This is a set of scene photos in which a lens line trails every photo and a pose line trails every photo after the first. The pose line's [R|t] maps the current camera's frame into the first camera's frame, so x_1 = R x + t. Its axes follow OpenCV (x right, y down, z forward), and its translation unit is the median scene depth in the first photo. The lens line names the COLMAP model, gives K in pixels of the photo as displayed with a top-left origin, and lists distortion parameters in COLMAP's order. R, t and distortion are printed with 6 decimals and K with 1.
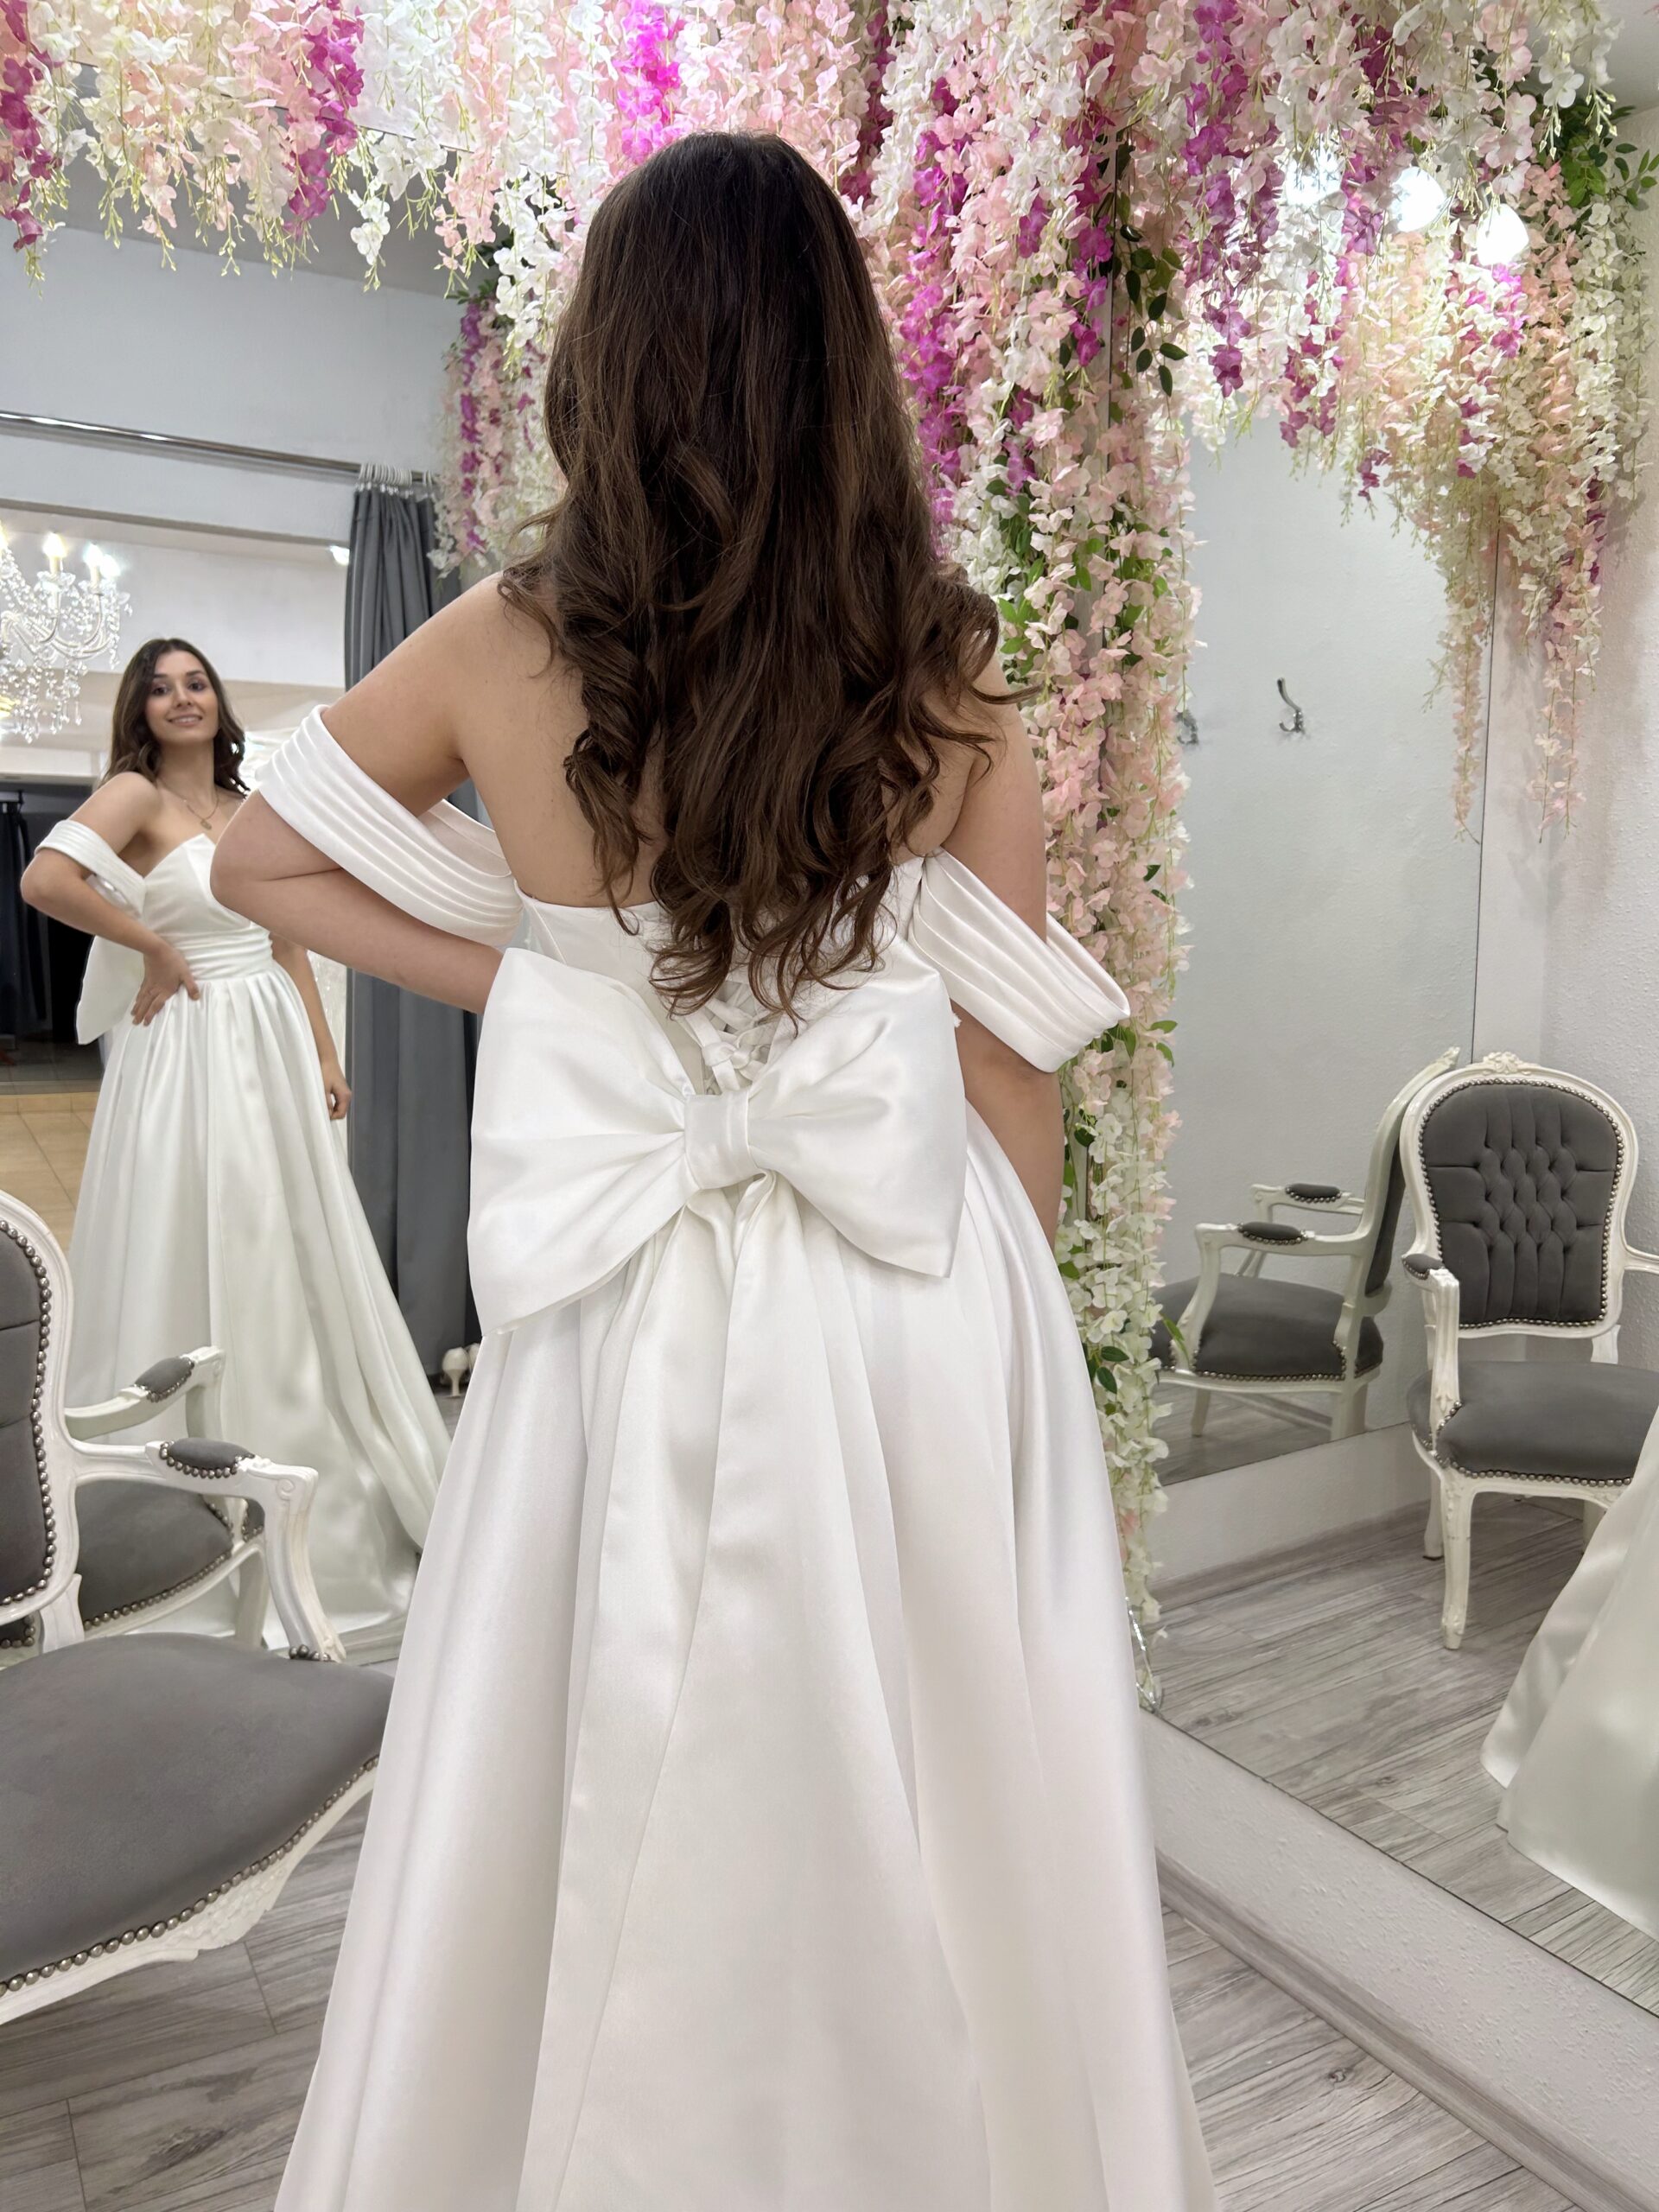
lens RADIAL K [[1697.9, 0, 823.0], [0, 1697.9, 1116.0], [0, 0, 1]] dist [0.045361, -0.048082]
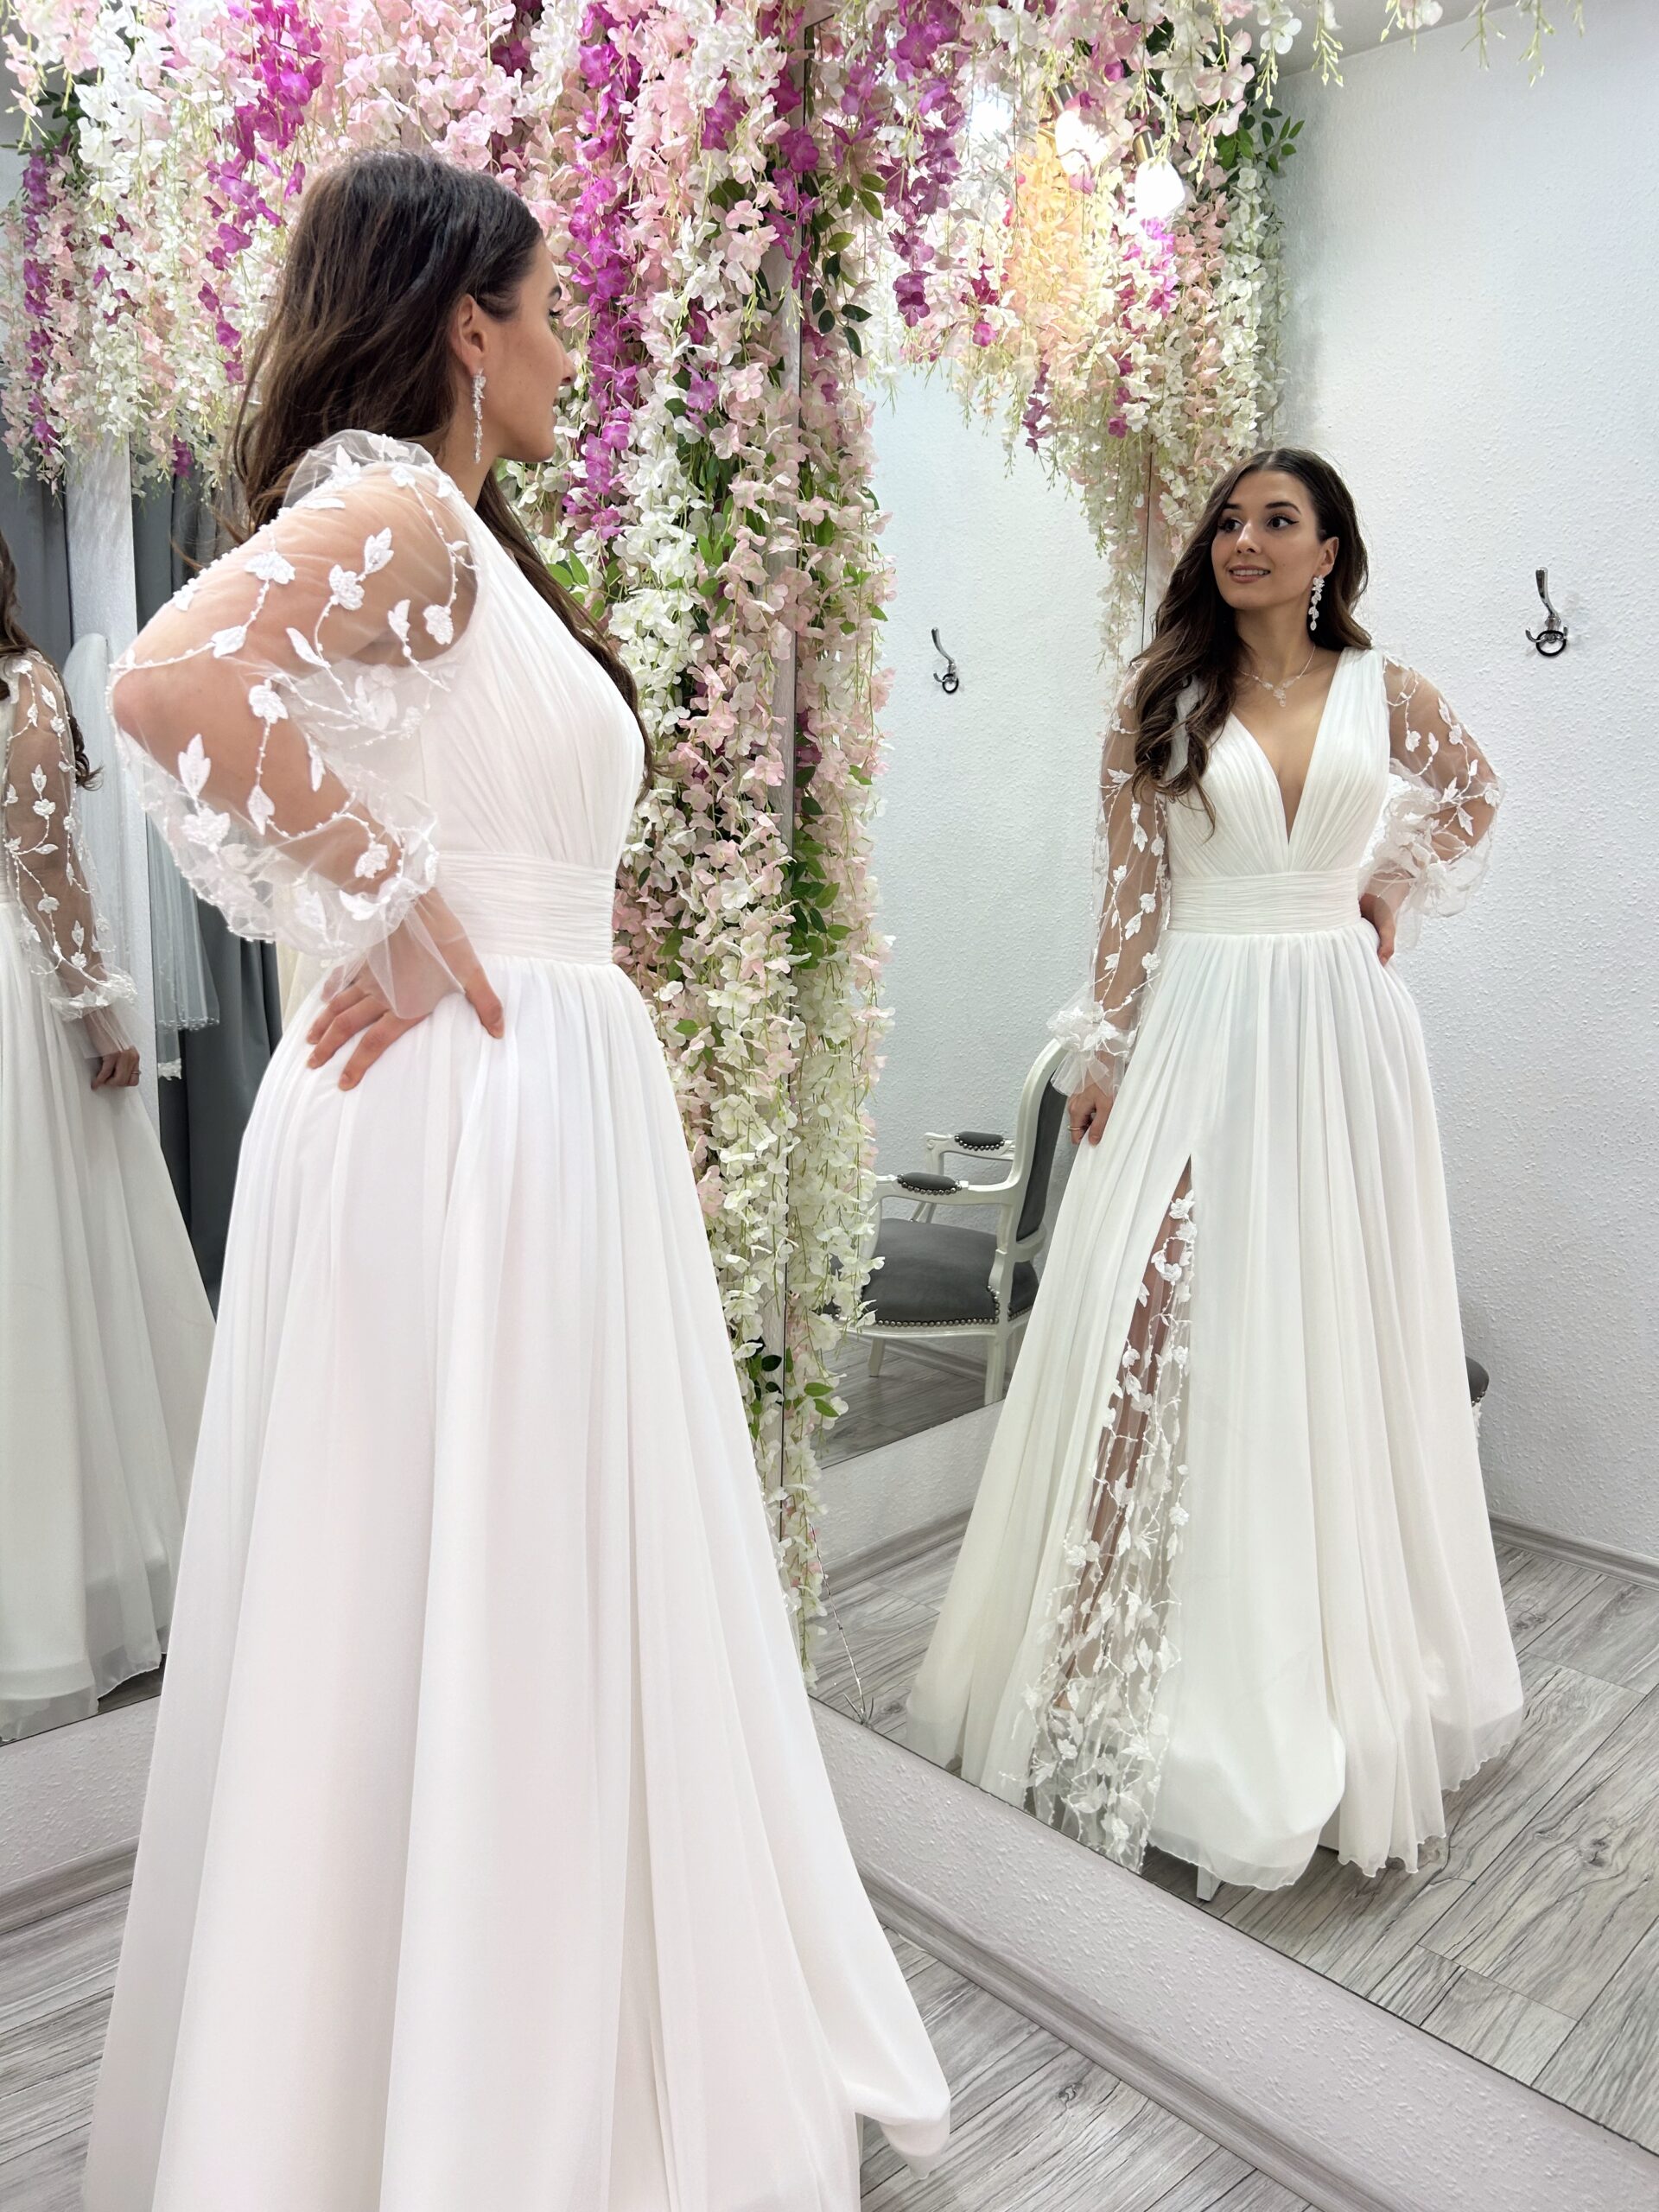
lens RADIAL K [[1697.9, 0, 826.2], [0, 1697.9, 1096.8], [0, 0, 1]] dist [0.045361, -0.048082]
pose [[0.974192, -0.021546, 0.224688, -0.033219], [0.014914, 0.999403, 0.031173, -0.030606], [-0.225226, -0.027018, 0.973932, 0.084733]]
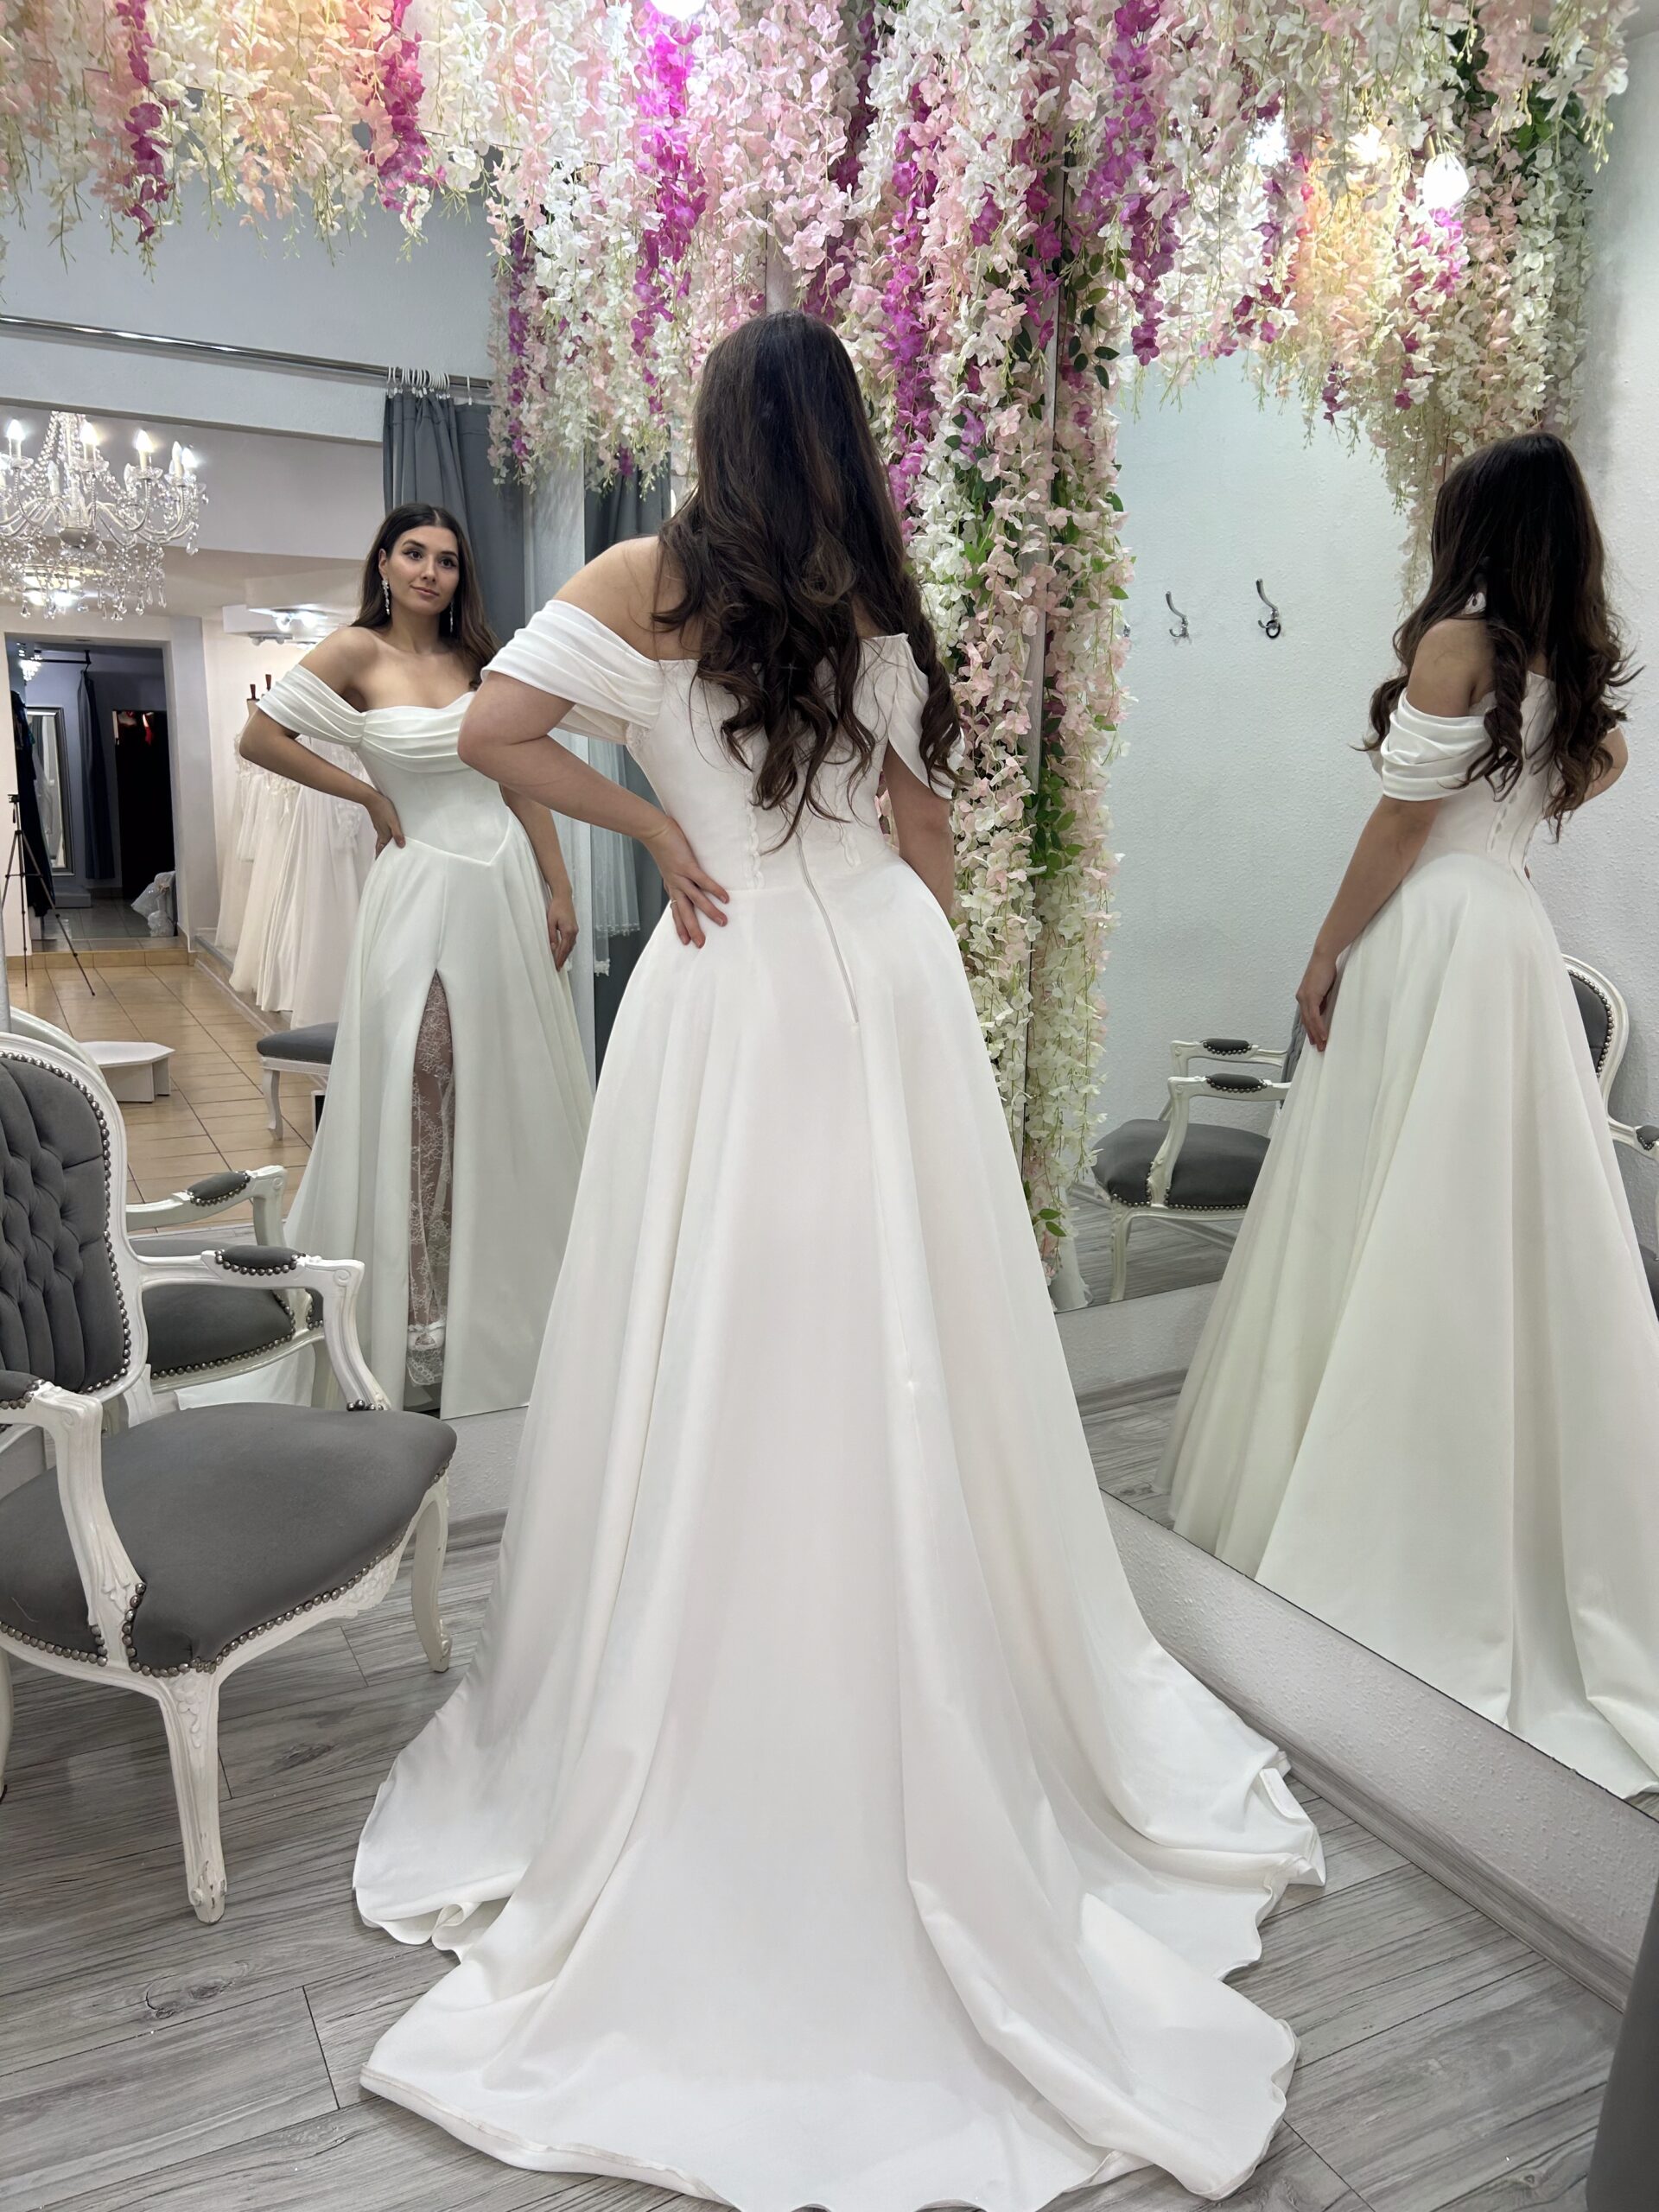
lens RADIAL K [[1697.9, 0, 813.6], [0, 1697.9, 1110.7], [0, 0, 1]] dist [0.045361, -0.048082]
pose [[0.999357, 0.014971, -0.032577, 0.045106], [-0.012380, 0.996850, 0.078342, -0.001885], [0.033647, -0.077888, 0.996394, -0.203835]]
